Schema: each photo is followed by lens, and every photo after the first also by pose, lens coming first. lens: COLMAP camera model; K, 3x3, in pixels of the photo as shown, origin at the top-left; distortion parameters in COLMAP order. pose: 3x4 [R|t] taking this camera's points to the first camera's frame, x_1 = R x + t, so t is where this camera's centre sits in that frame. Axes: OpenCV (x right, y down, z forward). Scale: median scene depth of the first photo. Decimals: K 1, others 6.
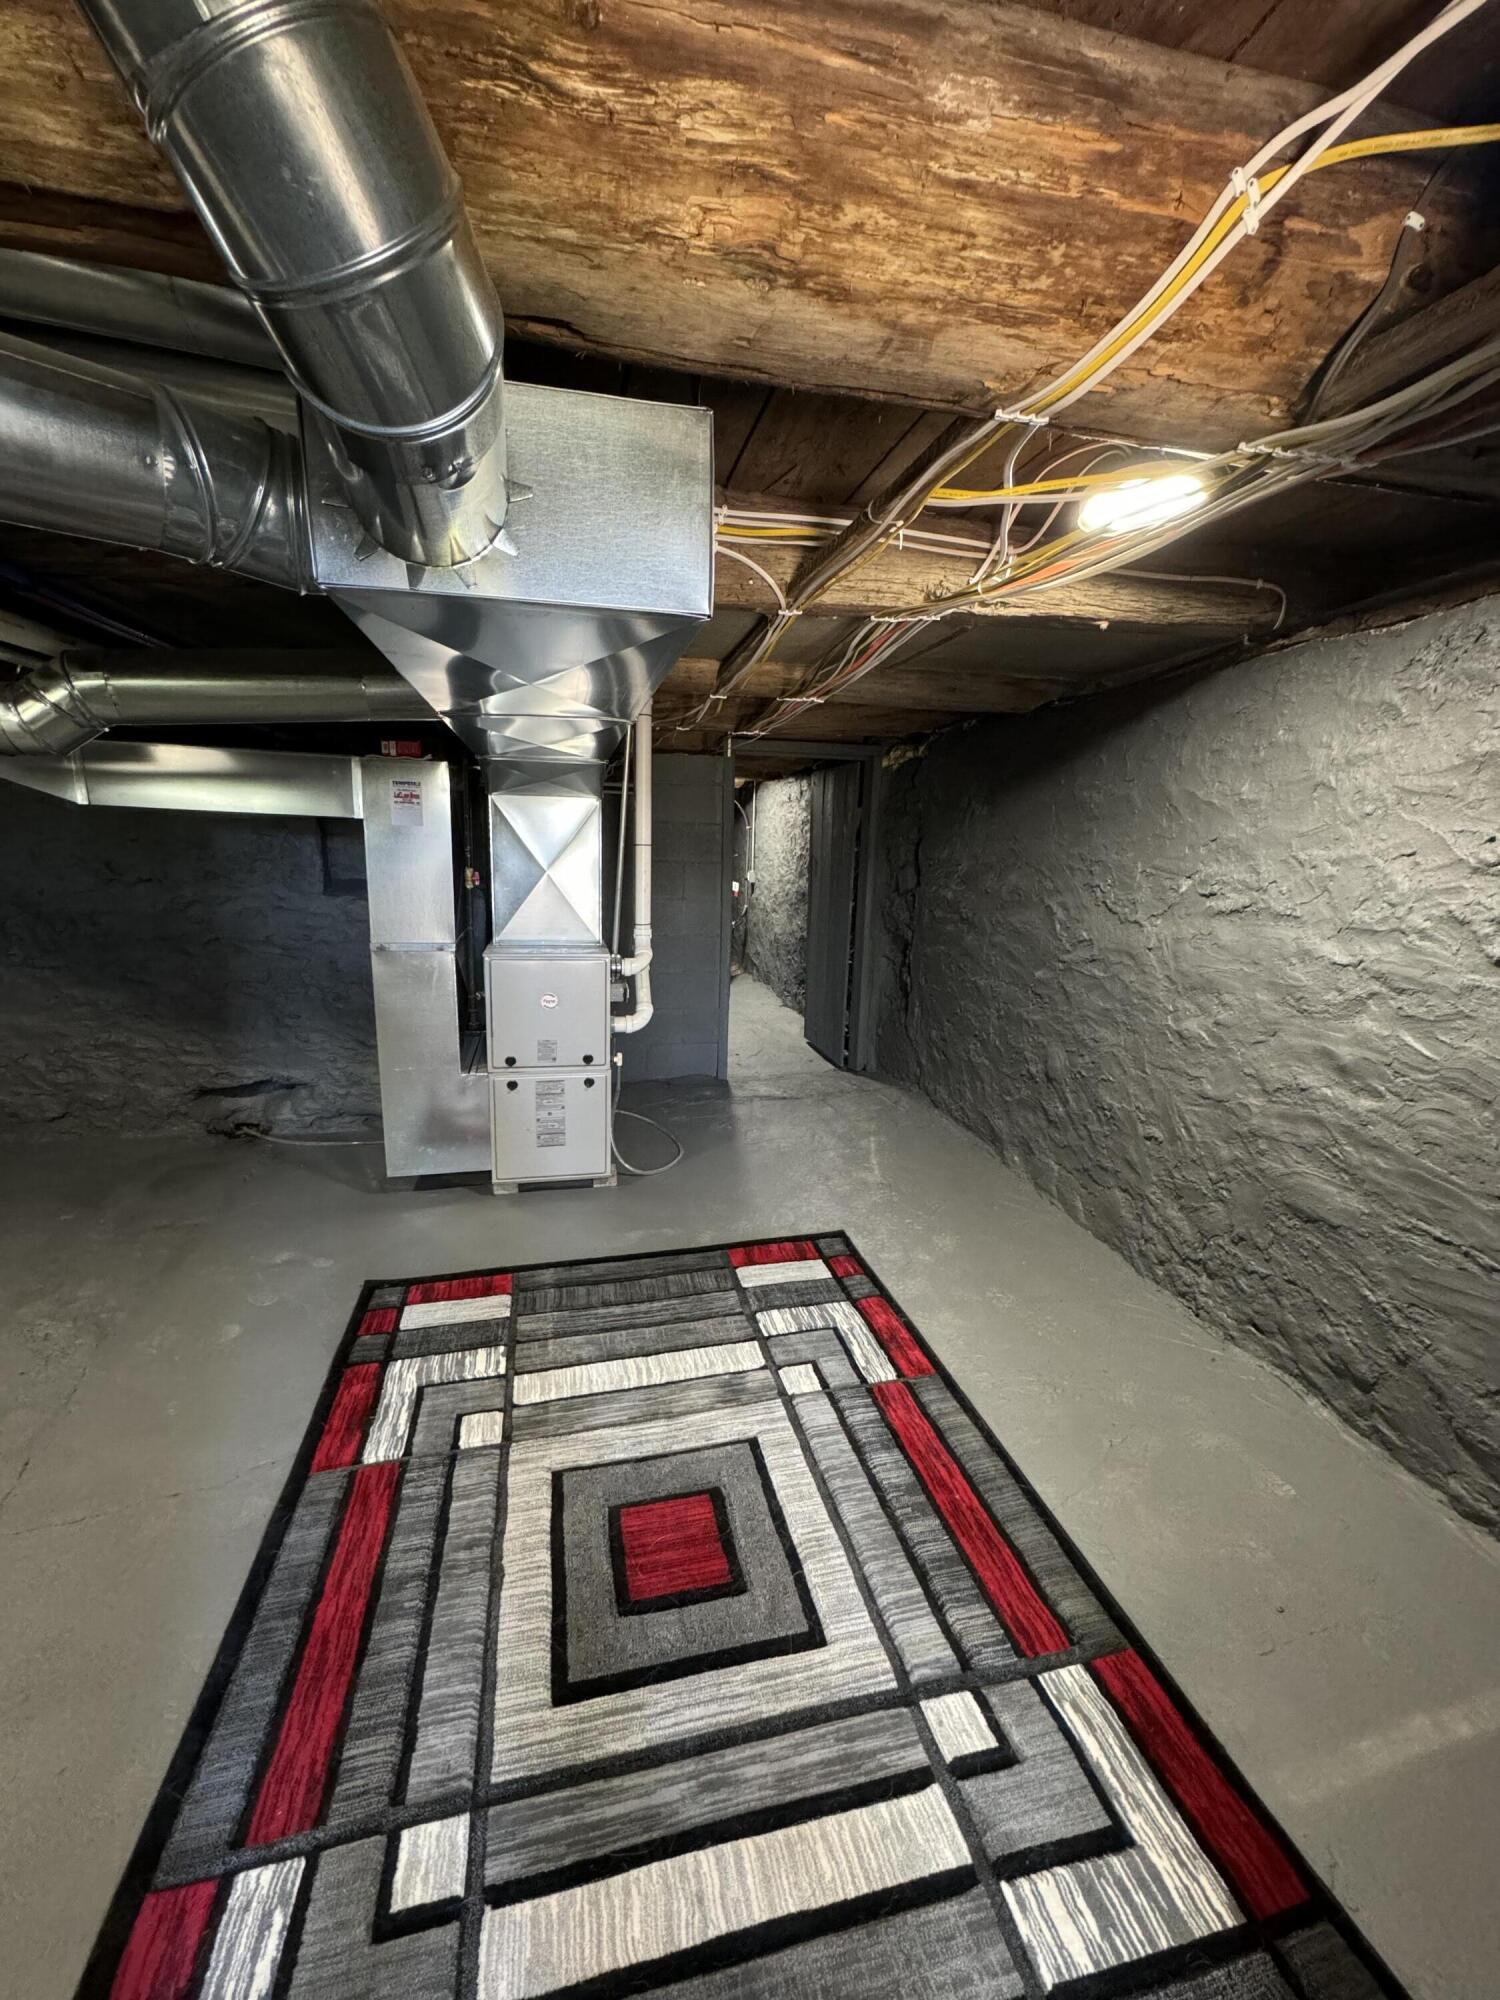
lens RADIAL K [[805.7, 0, 749.7], [0, 805.7, 1007.0], [0, 0, 1]] dist [-0.010348, 0.000081]
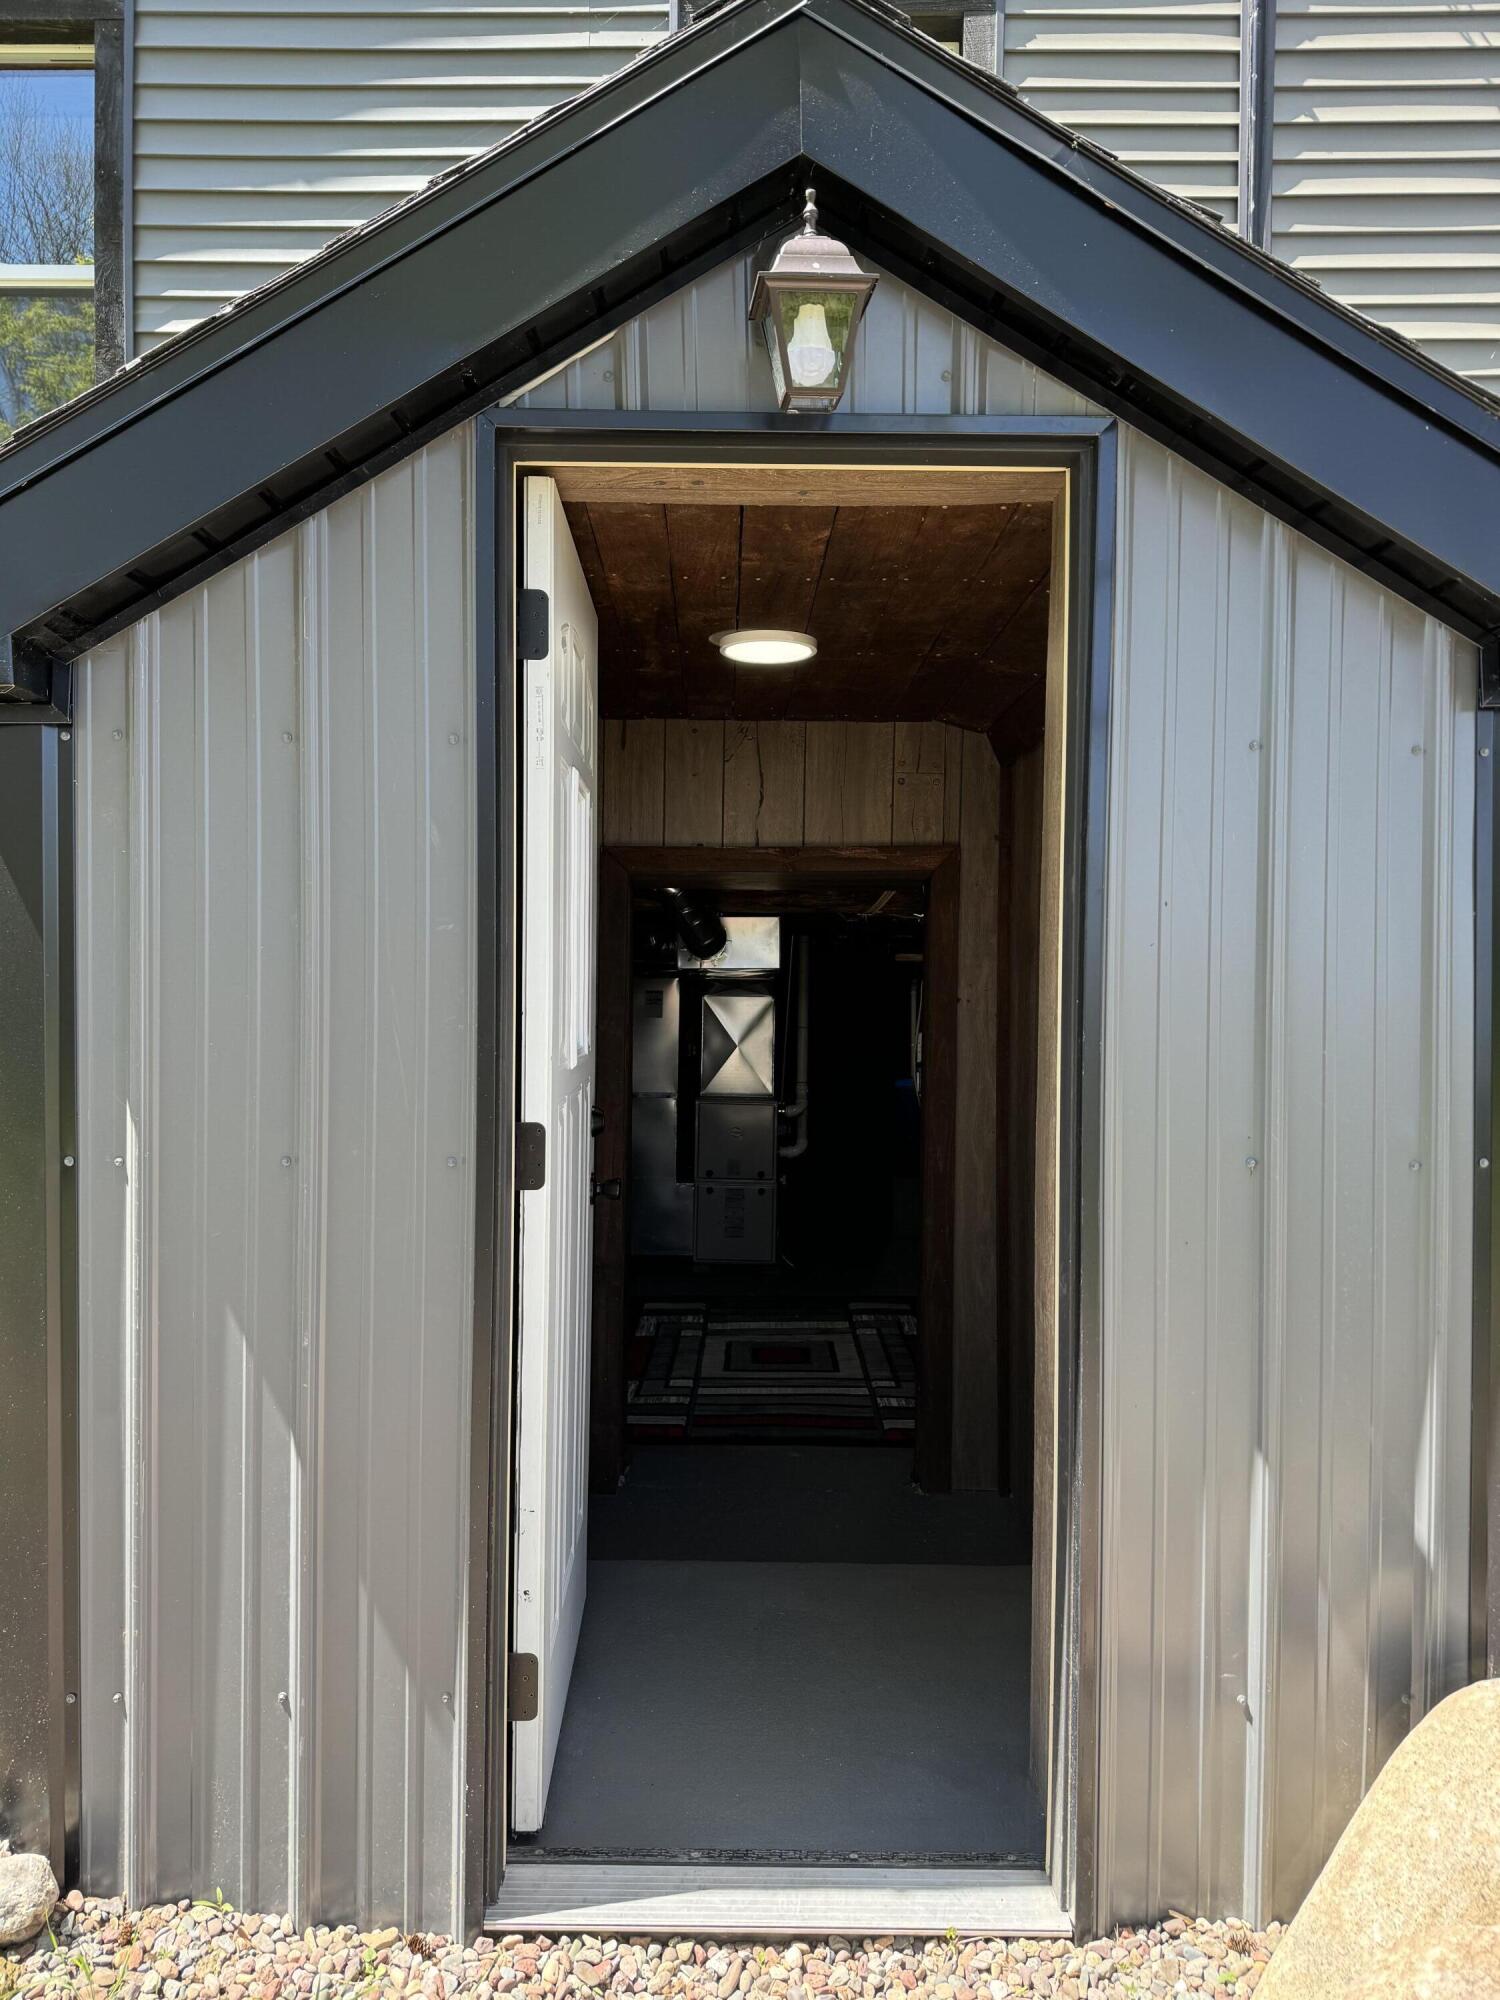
lens RADIAL K [[1380.7, 0, 744.0], [0, 1380.7, 989.9], [0, 0, 1]] dist [0.011254, 0.000352]
pose [[0.969414, -0.017964, -0.244772, 0.534328], [-0.034731, 0.977241, -0.209271, 0.364651], [0.242960, 0.211372, 0.946727, -1.988755]]
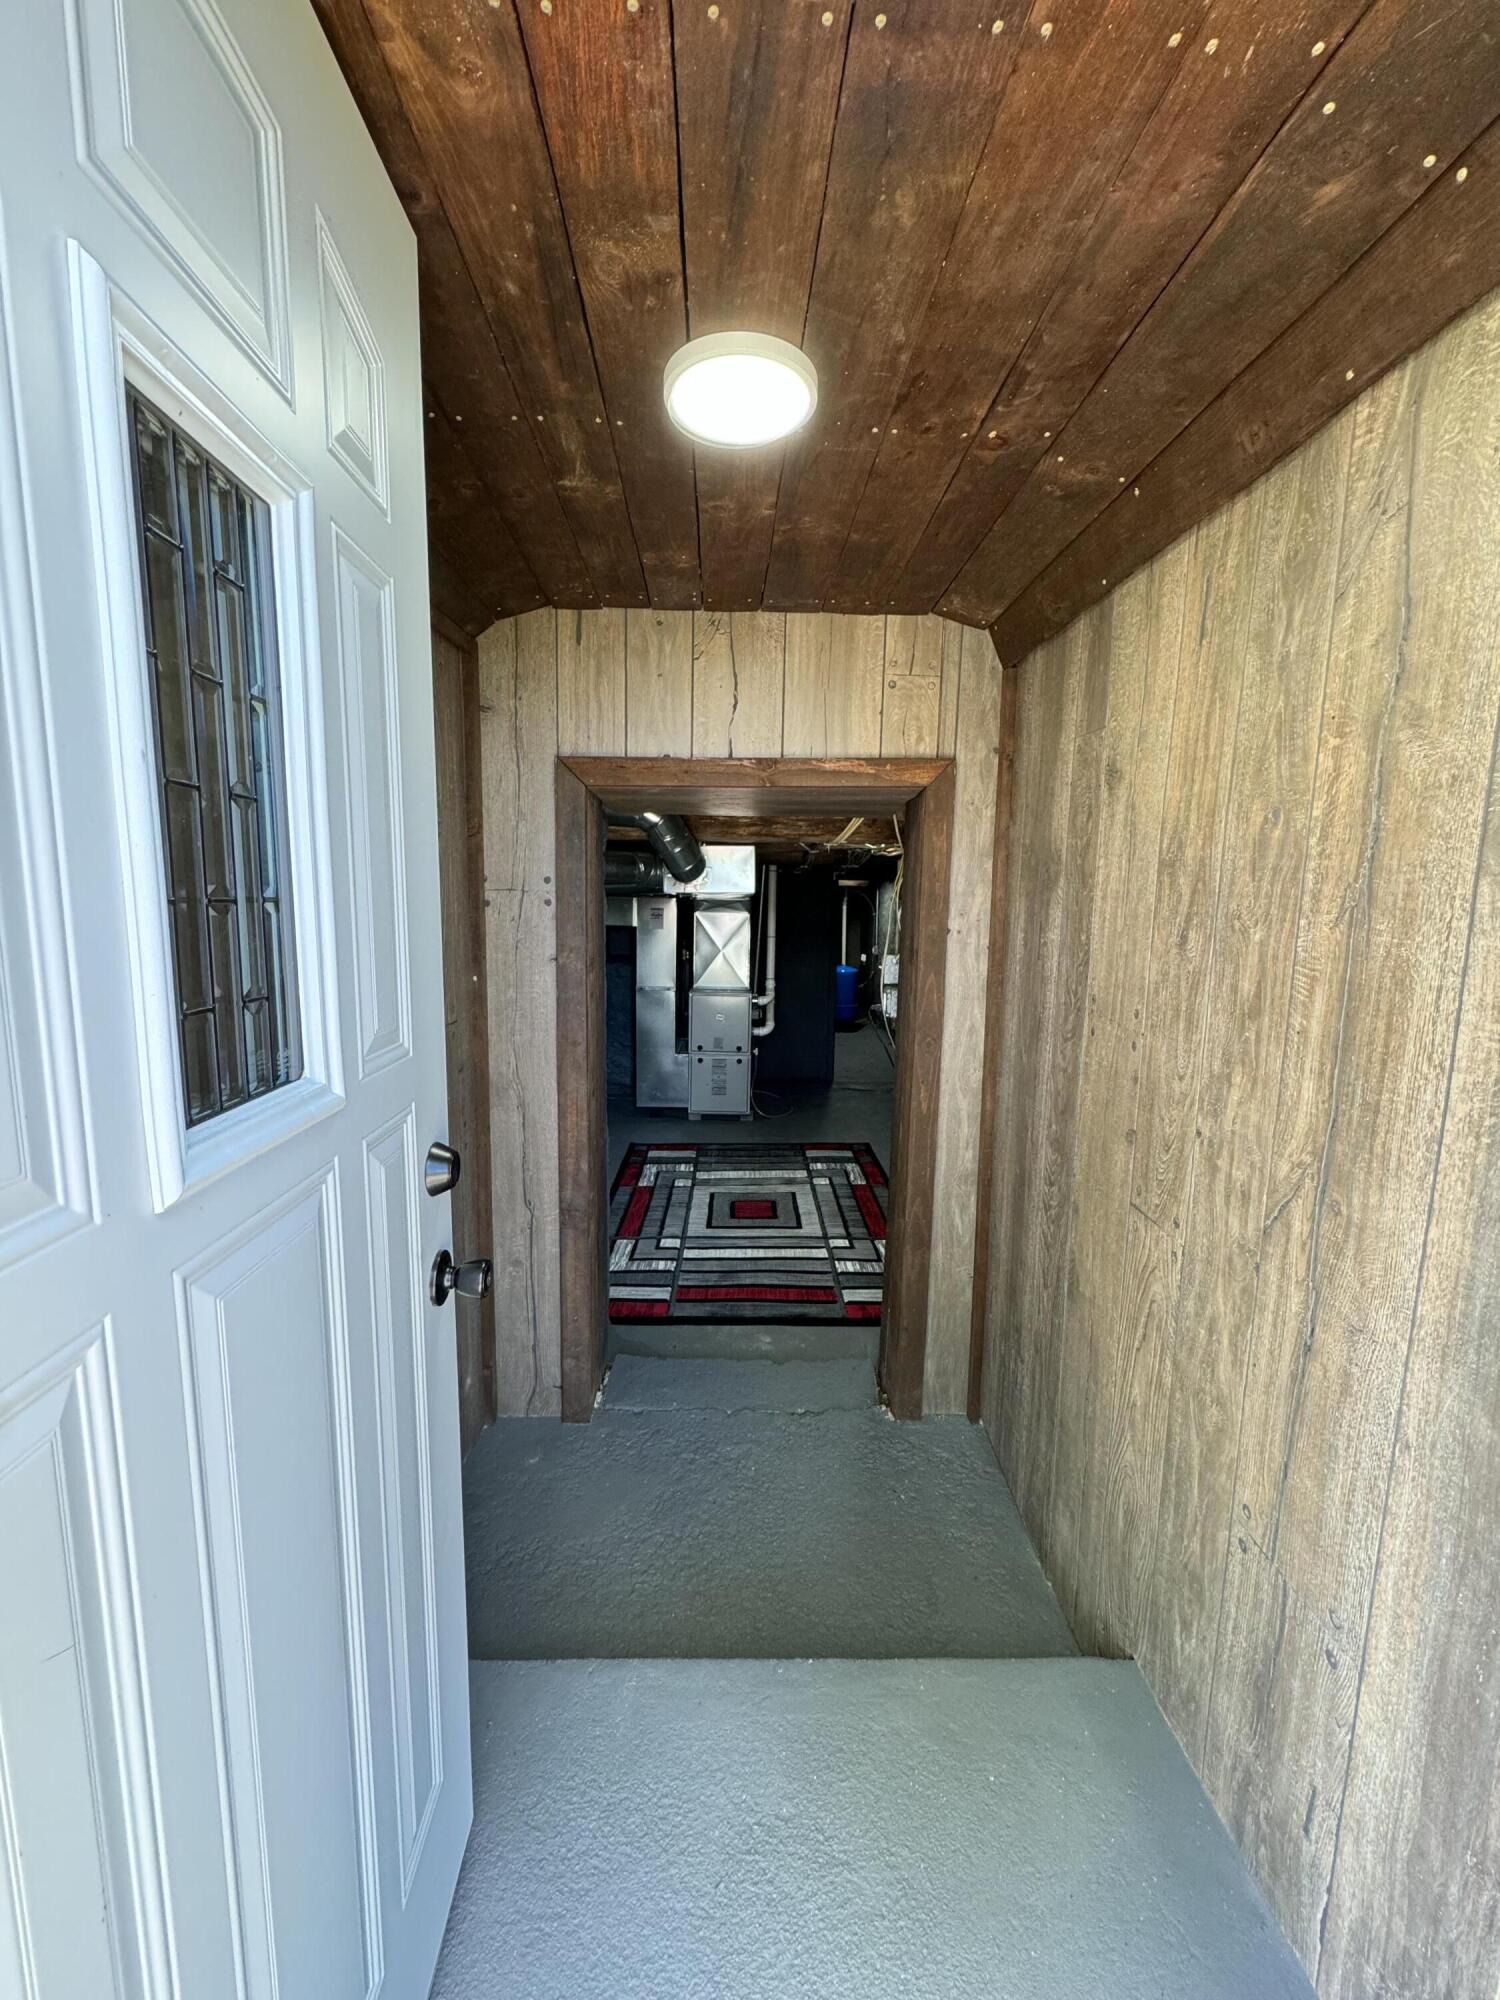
lens RADIAL K [[805.7, 0, 746.2], [0, 805.7, 1000.5], [0, 0, 1]] dist [-0.010348, 0.000081]
pose [[0.973541, 0.013181, -0.228130, 0.348786], [-0.034229, 0.995483, -0.088554, 0.167350], [0.225932, 0.094020, 0.969595, -1.195484]]
